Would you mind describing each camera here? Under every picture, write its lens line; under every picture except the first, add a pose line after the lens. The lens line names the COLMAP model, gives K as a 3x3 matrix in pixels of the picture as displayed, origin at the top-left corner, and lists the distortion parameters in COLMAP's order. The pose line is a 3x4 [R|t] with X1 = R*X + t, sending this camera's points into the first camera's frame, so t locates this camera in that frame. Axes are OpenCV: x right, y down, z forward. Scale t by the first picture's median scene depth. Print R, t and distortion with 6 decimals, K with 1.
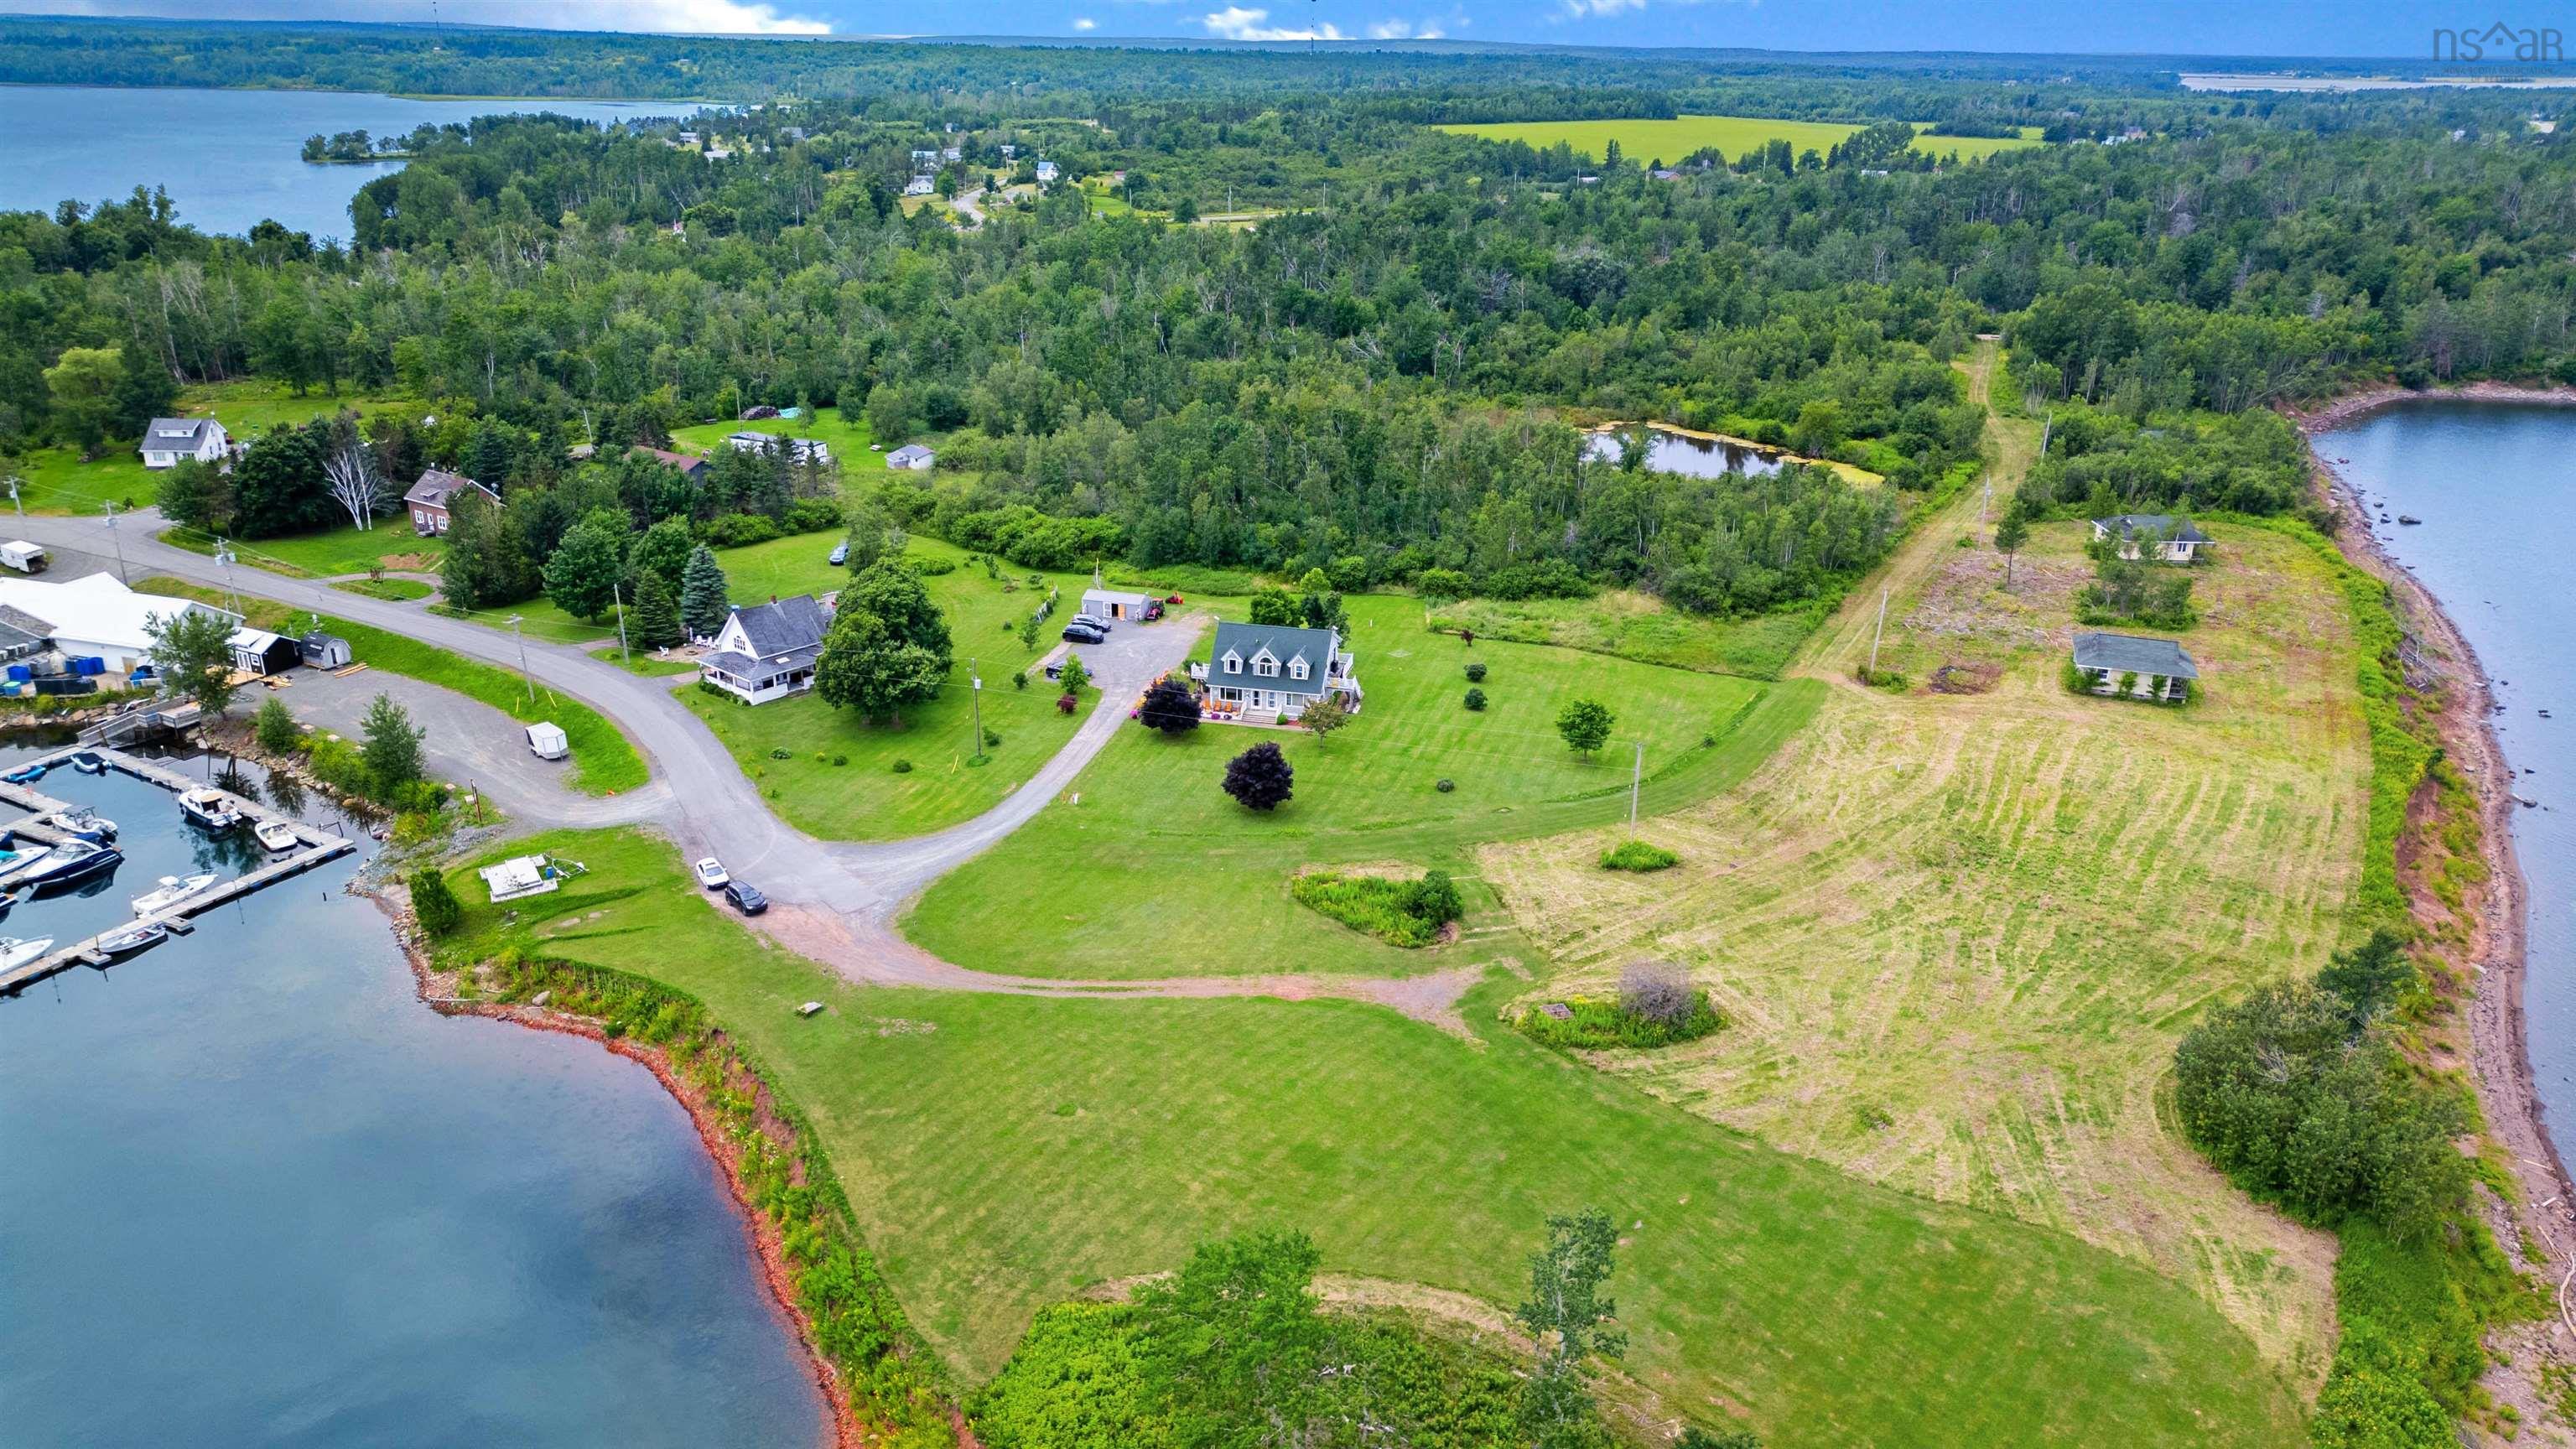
lens RADIAL K [[1831.8, 0, 1288.0], [0, 1831.8, 724.5], [0, 0, 1]] dist [0.031751, -0.042075]
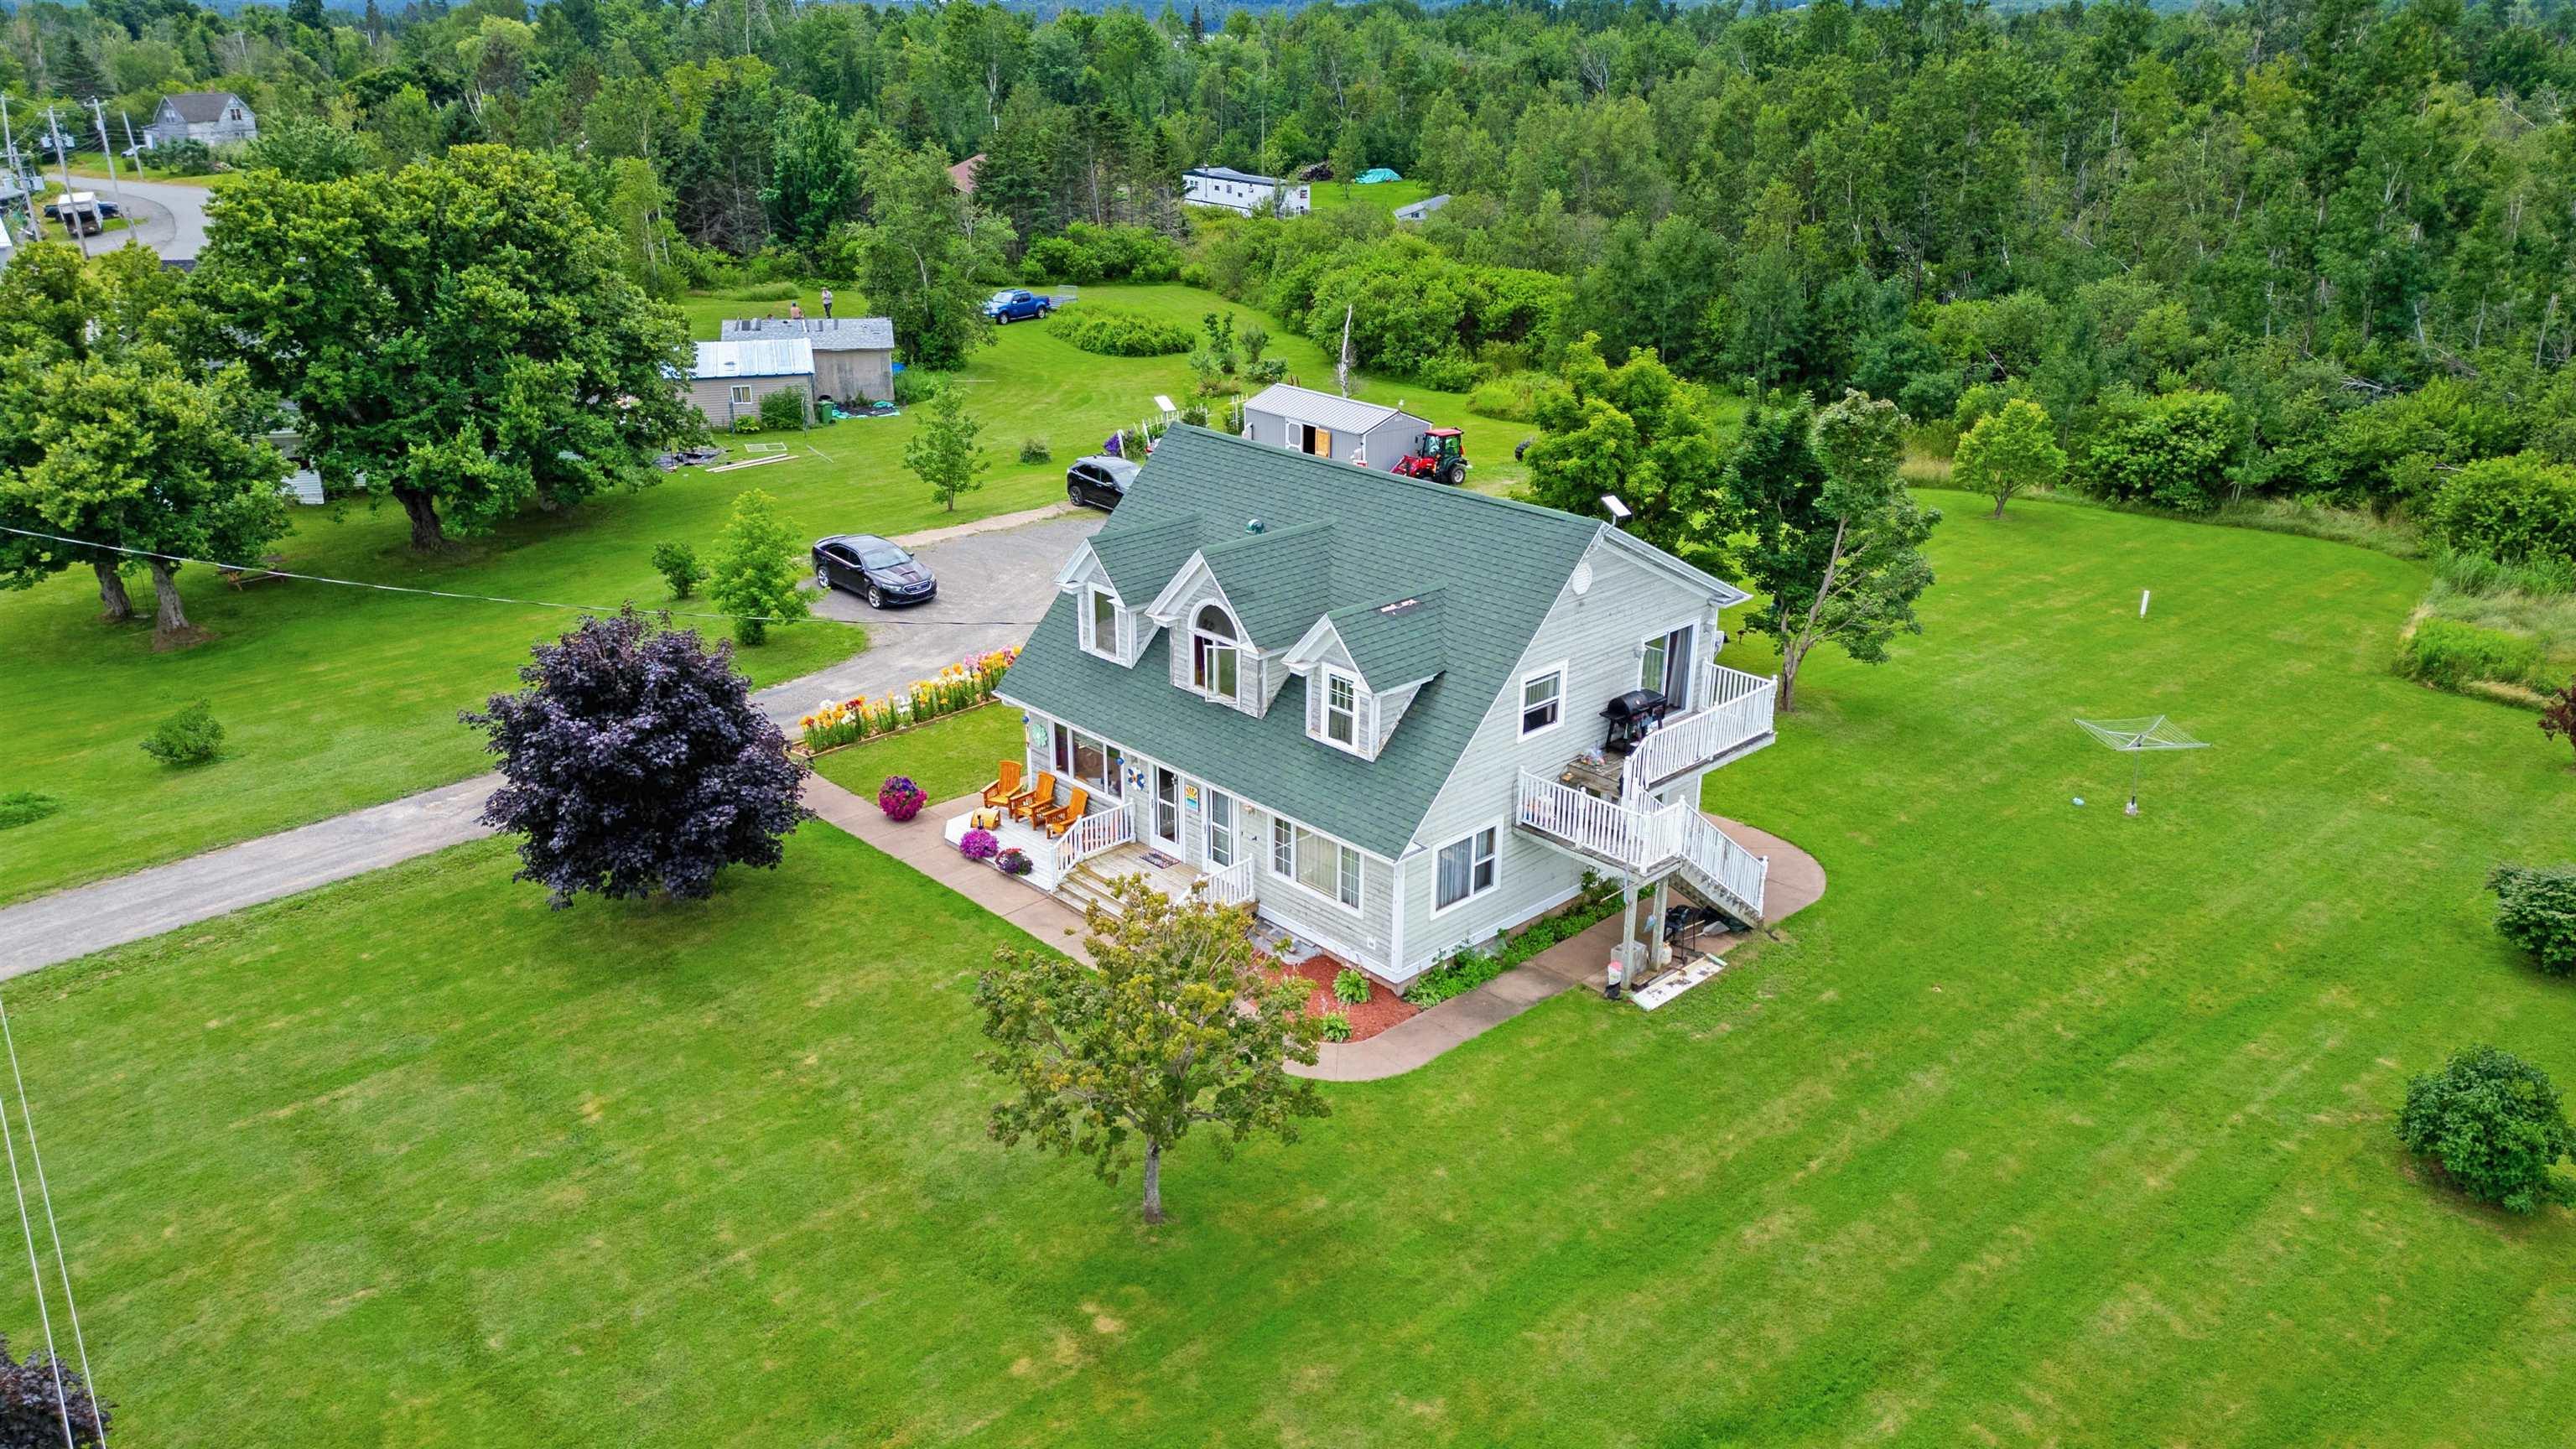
lens RADIAL K [[1833.0, 0, 1288.0], [0, 1833.0, 724.5], [0, 0, 1]] dist [0.046515, -0.000353]
pose [[0.838028, 0.193556, -0.510142, 0.075422], [-0.189608, 0.980003, 0.060353, -0.029956], [0.511622, 0.046149, 0.857970, 0.674555]]
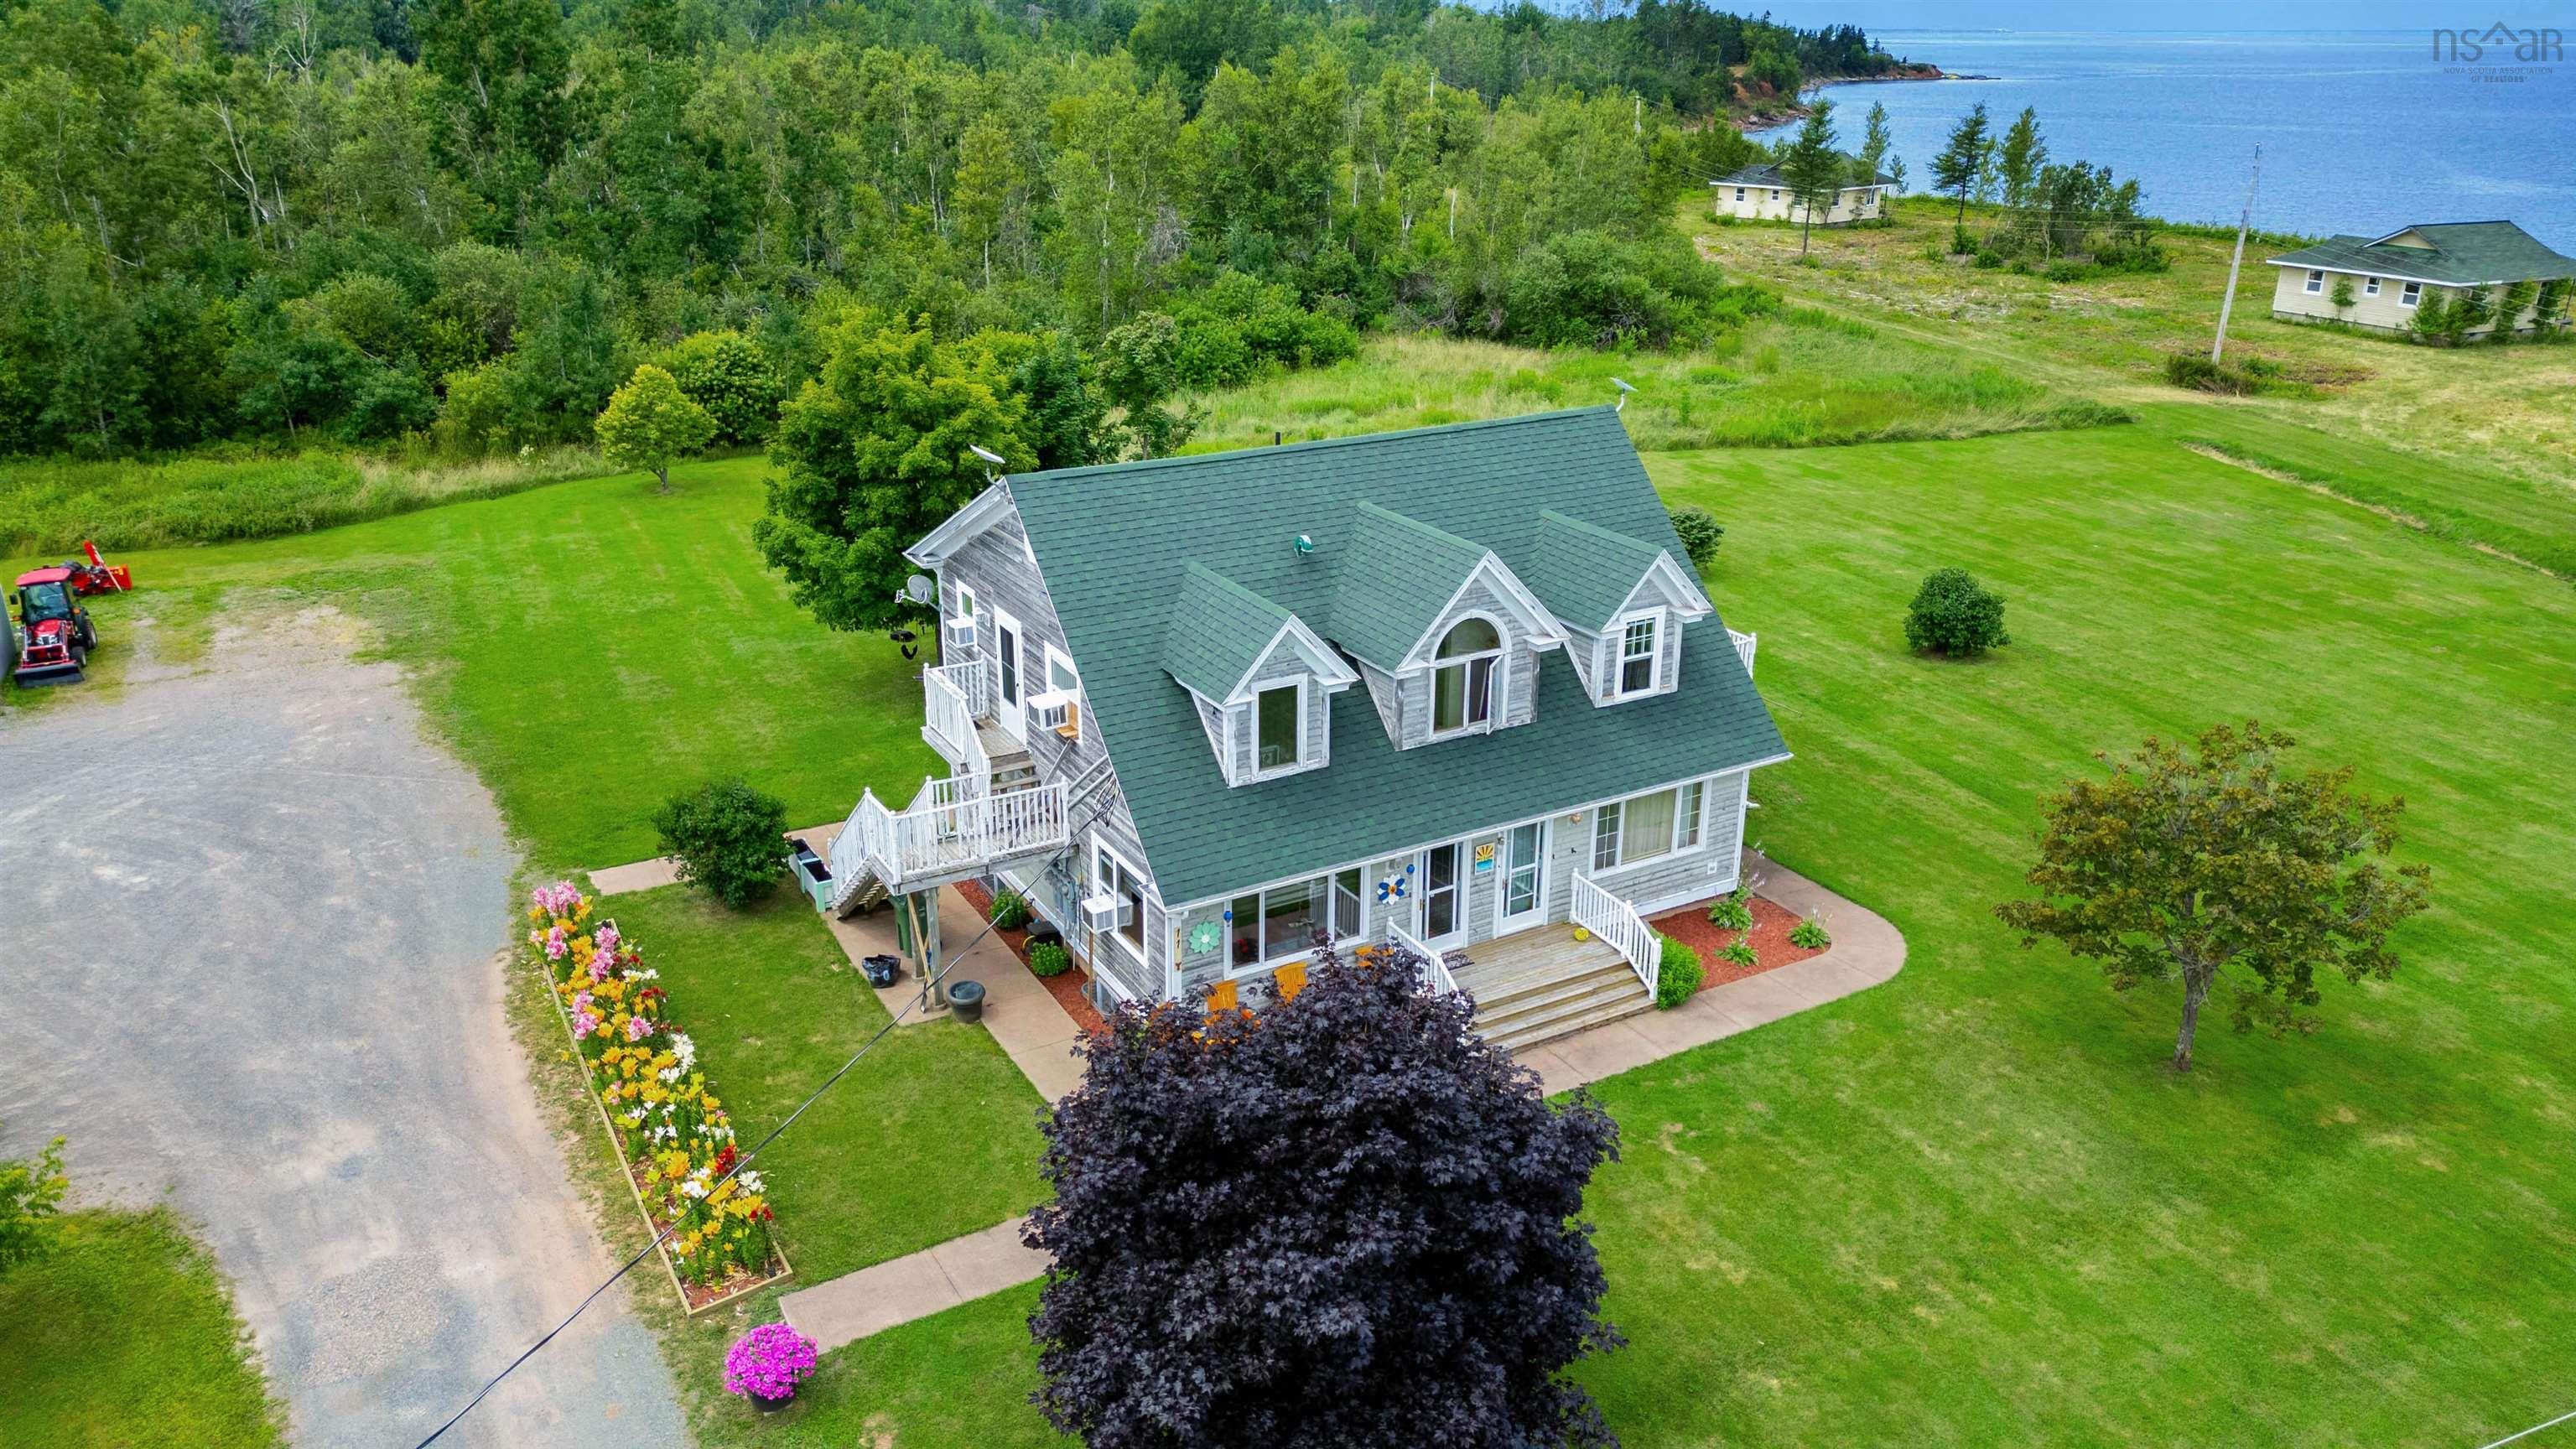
lens RADIAL K [[1831.8, 0, 1288.0], [0, 1831.8, 724.5], [0, 0, 1]] dist [0.031751, -0.042075]
pose [[0.724675, -0.247802, 0.642993, -0.099718], [0.241535, 0.965249, 0.099777, -0.037744], [-0.645374, 0.083000, 0.759344, 0.716632]]
